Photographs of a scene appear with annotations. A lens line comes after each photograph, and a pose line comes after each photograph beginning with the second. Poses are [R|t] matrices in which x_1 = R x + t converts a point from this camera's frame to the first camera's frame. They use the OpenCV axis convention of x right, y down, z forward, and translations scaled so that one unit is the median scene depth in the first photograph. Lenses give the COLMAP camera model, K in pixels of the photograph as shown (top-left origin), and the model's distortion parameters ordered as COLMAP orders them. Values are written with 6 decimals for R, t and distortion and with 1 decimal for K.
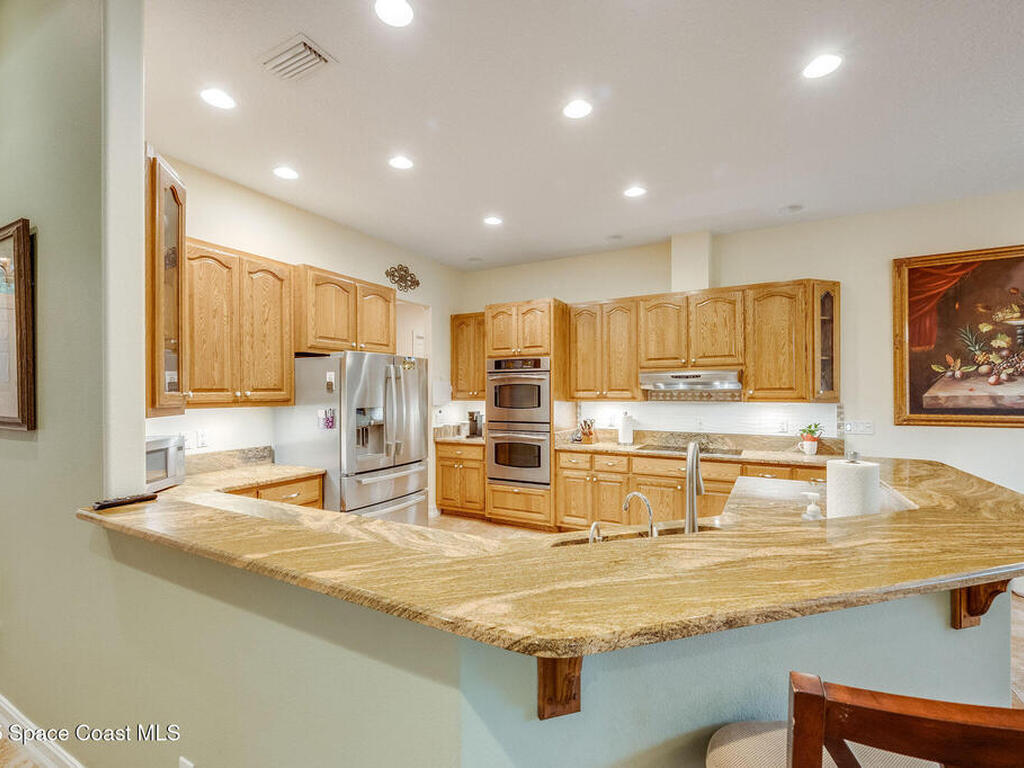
lens RADIAL K [[456.8, 0, 513.9], [0, 456.8, 394.3], [0, 0, 1]] dist [0.000254, 0.000002]
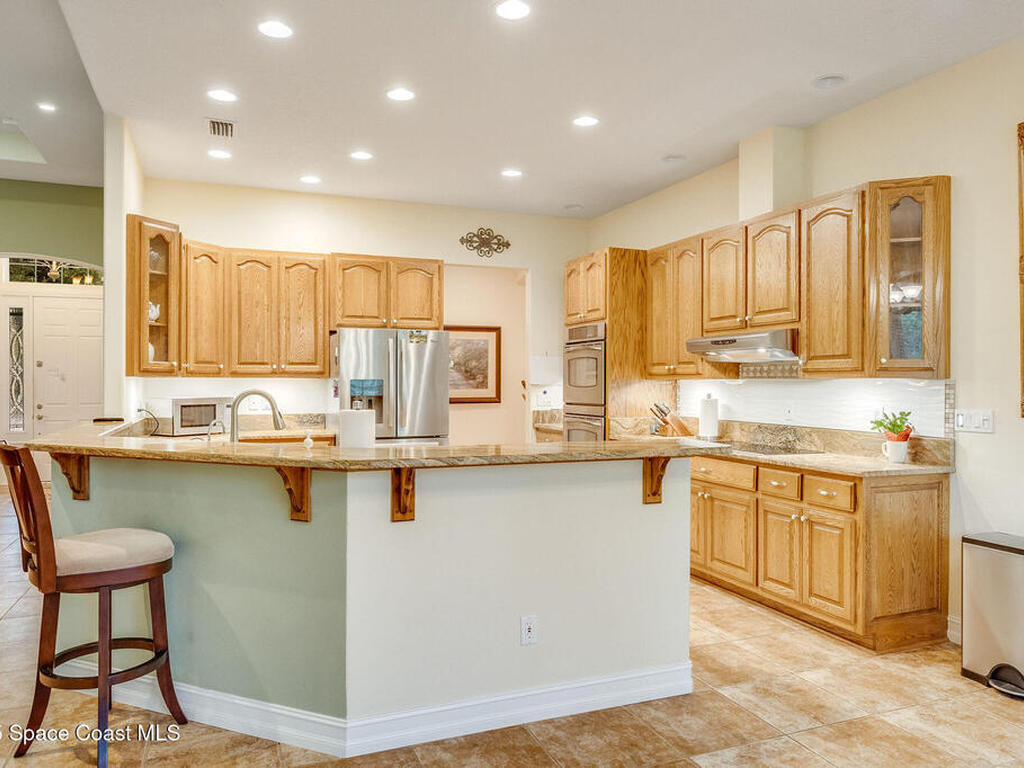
lens RADIAL K [[728.3, 0, 512.0], [0, 728.3, 384.0], [0, 0, 1]] dist [0.000216, 0.000397]
pose [[0.770892, 0.007296, -0.636924, 0.875901], [-0.008685, 0.999962, 0.000943, 0.029493], [0.636907, 0.004804, 0.770926, -0.091325]]
